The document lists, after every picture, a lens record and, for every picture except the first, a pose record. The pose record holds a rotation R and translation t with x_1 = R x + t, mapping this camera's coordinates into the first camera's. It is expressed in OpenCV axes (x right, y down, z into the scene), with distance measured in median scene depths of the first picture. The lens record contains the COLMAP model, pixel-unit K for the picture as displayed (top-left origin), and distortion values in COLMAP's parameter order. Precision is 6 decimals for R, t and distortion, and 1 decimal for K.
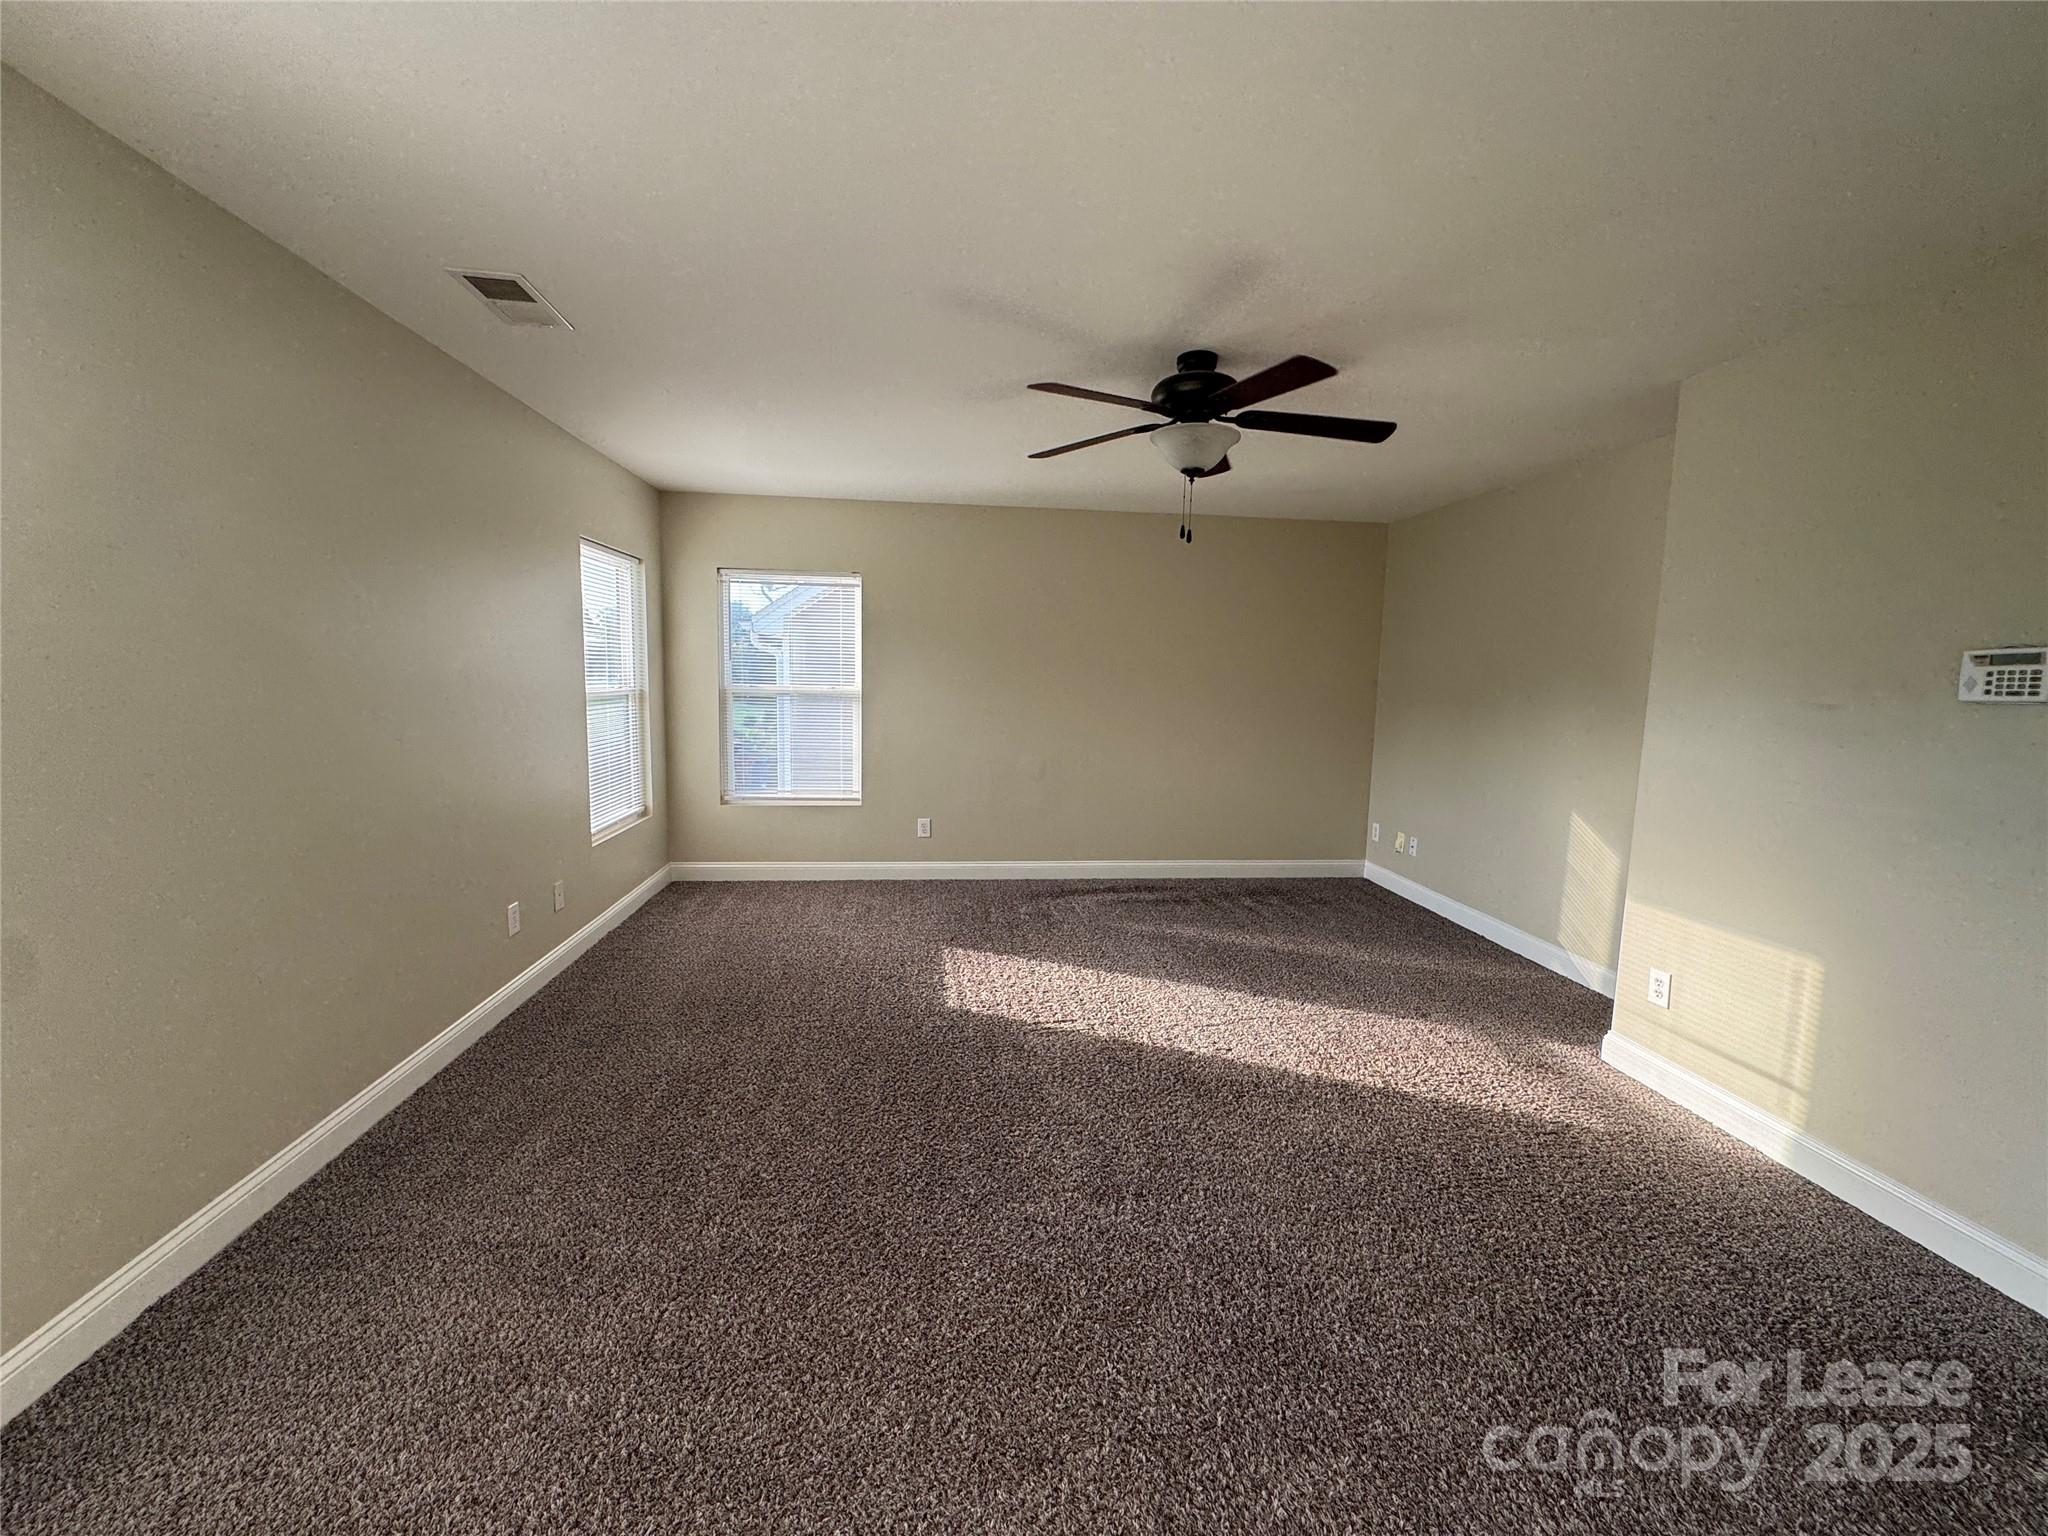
lens RADIAL K [[816.0, 0, 1023.3], [0, 816.0, 770.0], [0, 0, 1]] dist [-0.000700, 0.000008]
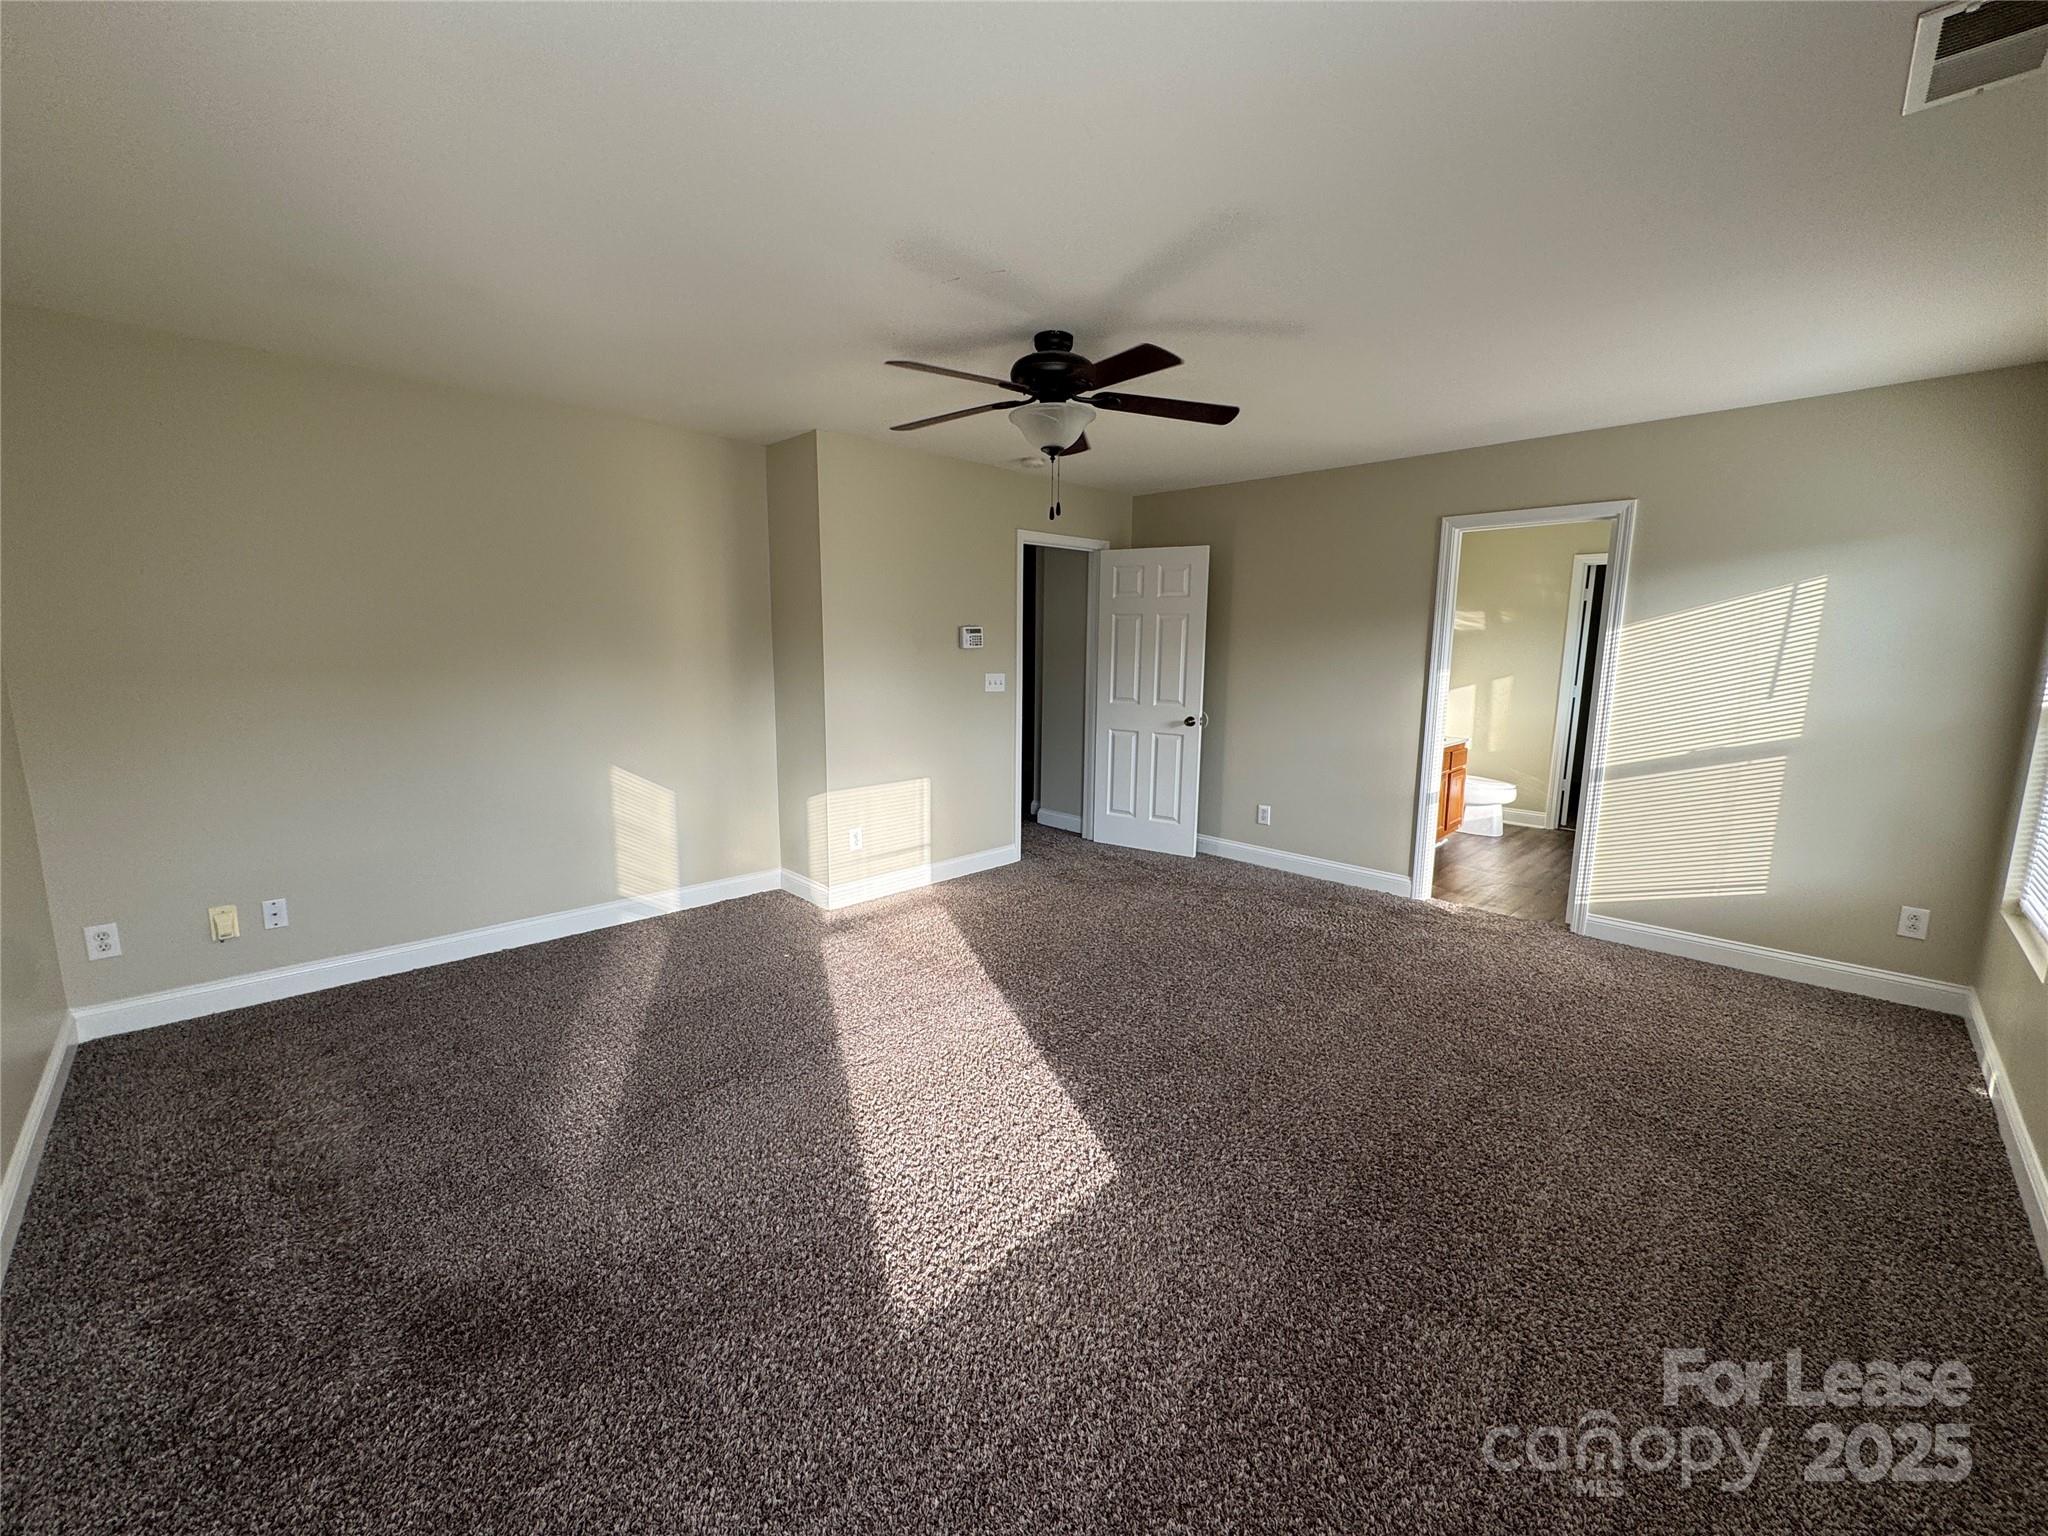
lens RADIAL K [[816.0, 0, 1019.2], [0, 816.0, 764.6], [0, 0, 1]] dist [-0.000700, 0.000008]
pose [[-0.628435, -0.145487, 0.764136, -0.426952], [0.067258, 0.968511, 0.239713, -0.163346], [-0.774949, 0.202038, -0.598861, 1.226424]]
